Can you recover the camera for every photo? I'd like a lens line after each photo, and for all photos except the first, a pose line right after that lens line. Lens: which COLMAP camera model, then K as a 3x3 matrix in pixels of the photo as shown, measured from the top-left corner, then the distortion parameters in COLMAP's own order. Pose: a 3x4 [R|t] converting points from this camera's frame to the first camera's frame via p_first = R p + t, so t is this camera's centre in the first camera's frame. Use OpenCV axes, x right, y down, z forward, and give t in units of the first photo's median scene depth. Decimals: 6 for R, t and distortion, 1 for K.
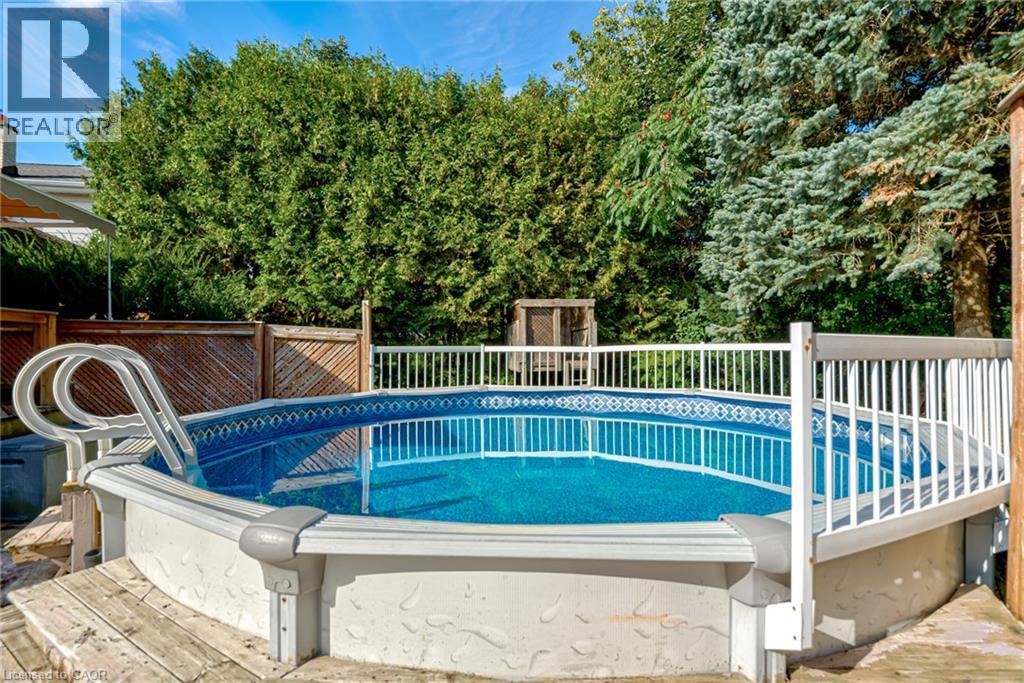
lens RADIAL K [[507.4, 0, 512.0], [0, 507.4, 341.5], [0, 0, 1]] dist [-0.014738, -0.000169]
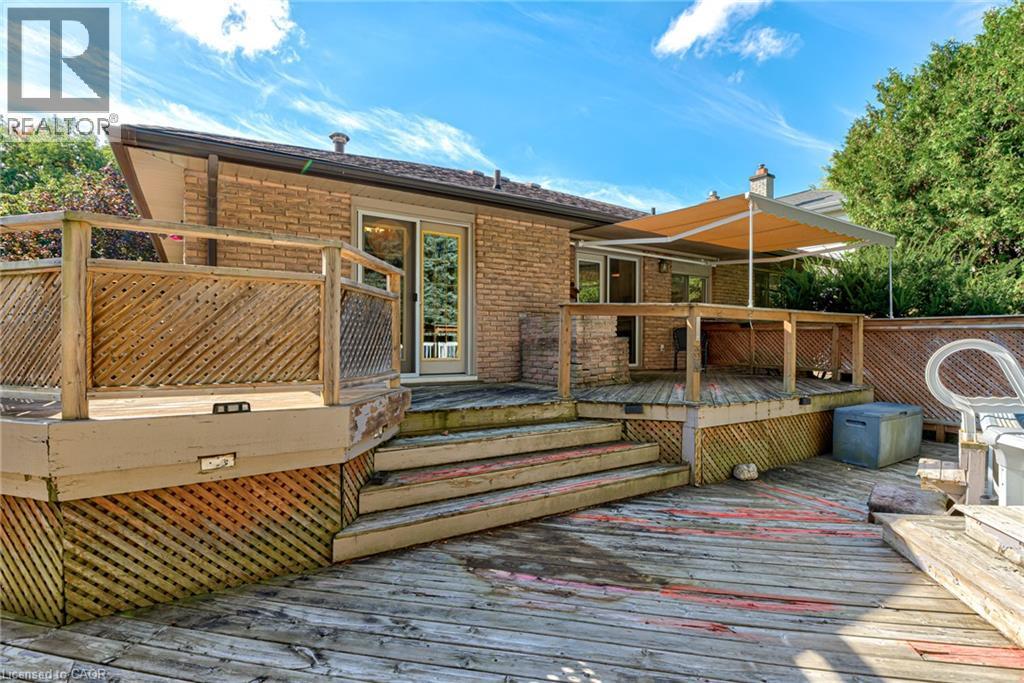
lens RADIAL K [[507.4, 0, 512.0], [0, 507.4, 341.5], [0, 0, 1]] dist [-0.014738, -0.000169]
pose [[0.379456, 0.000400, -0.925210, -0.027608], [0.011781, 0.999917, 0.005264, -0.003057], [0.925135, -0.012897, 0.379420, -0.194394]]
